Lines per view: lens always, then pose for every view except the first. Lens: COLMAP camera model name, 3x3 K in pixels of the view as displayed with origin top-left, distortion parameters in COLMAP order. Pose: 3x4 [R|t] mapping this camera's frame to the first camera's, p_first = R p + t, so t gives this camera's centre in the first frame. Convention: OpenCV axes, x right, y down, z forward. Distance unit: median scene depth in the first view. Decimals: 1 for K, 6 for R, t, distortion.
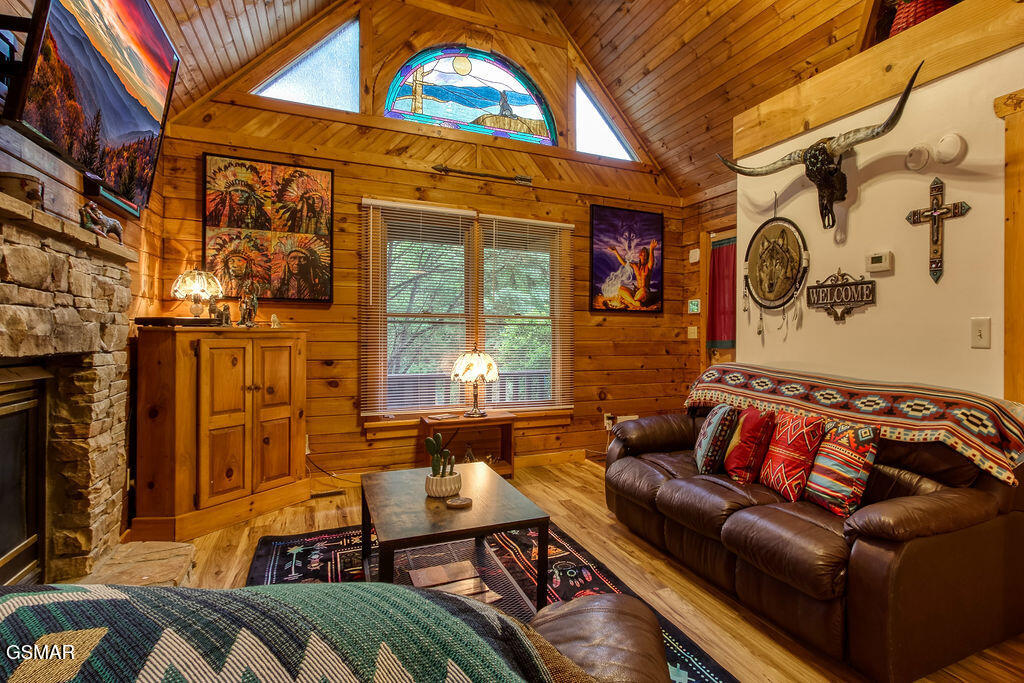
lens RADIAL K [[587.0, 0, 639.2], [0, 587.0, 331.9], [0, 0, 1]] dist [0.002964, -0.000299]
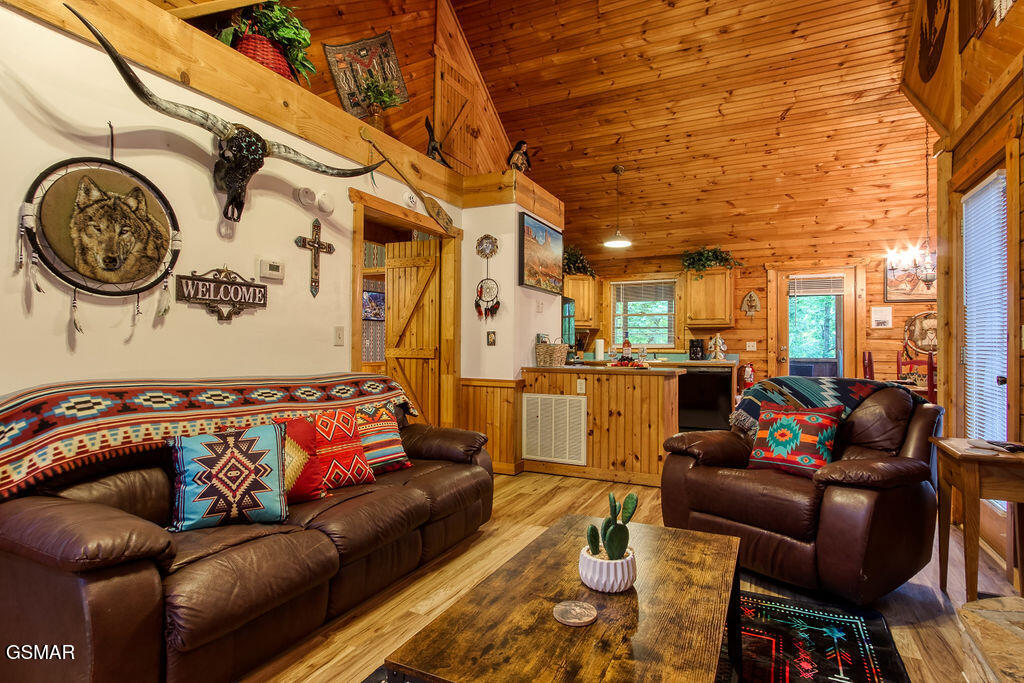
lens RADIAL K [[502.4, 0, 505.5], [0, 502.4, 334.9], [0, 0, 1]] dist [0.003548, 0.000655]
pose [[-0.543859, 0.006560, 0.839151, -0.464910], [-0.010211, 0.999844, -0.014434, 0.008360], [-0.839115, -0.016419, -0.543707, 0.869380]]
